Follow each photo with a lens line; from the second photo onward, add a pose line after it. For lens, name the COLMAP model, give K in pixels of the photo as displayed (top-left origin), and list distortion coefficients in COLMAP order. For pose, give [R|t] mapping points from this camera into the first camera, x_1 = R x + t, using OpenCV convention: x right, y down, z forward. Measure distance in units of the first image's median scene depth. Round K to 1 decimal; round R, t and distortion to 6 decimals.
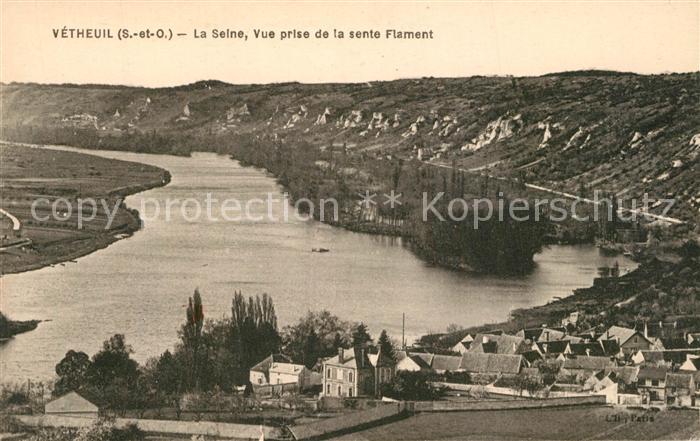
lens RADIAL K [[1494.7, 0, 348.8], [0, 1494.7, 221.4], [0, 0, 1]] dist [-0.031953, 0.000000]
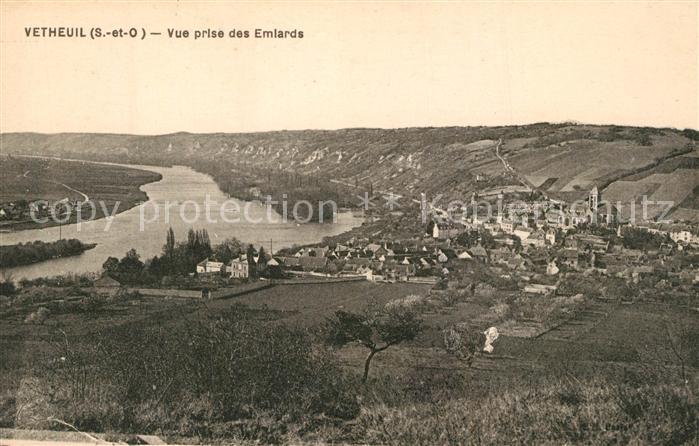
lens RADIAL K [[1521.9, 0, 349.6], [0, 1521.9, 222.4], [0, 0, 1]] dist [0.009817, 0.000000]
pose [[0.991256, -0.003651, 0.131903, -0.135965], [-0.012647, 0.992387, 0.122508, -0.223712], [-0.131346, -0.123105, 0.983663, -1.110594]]
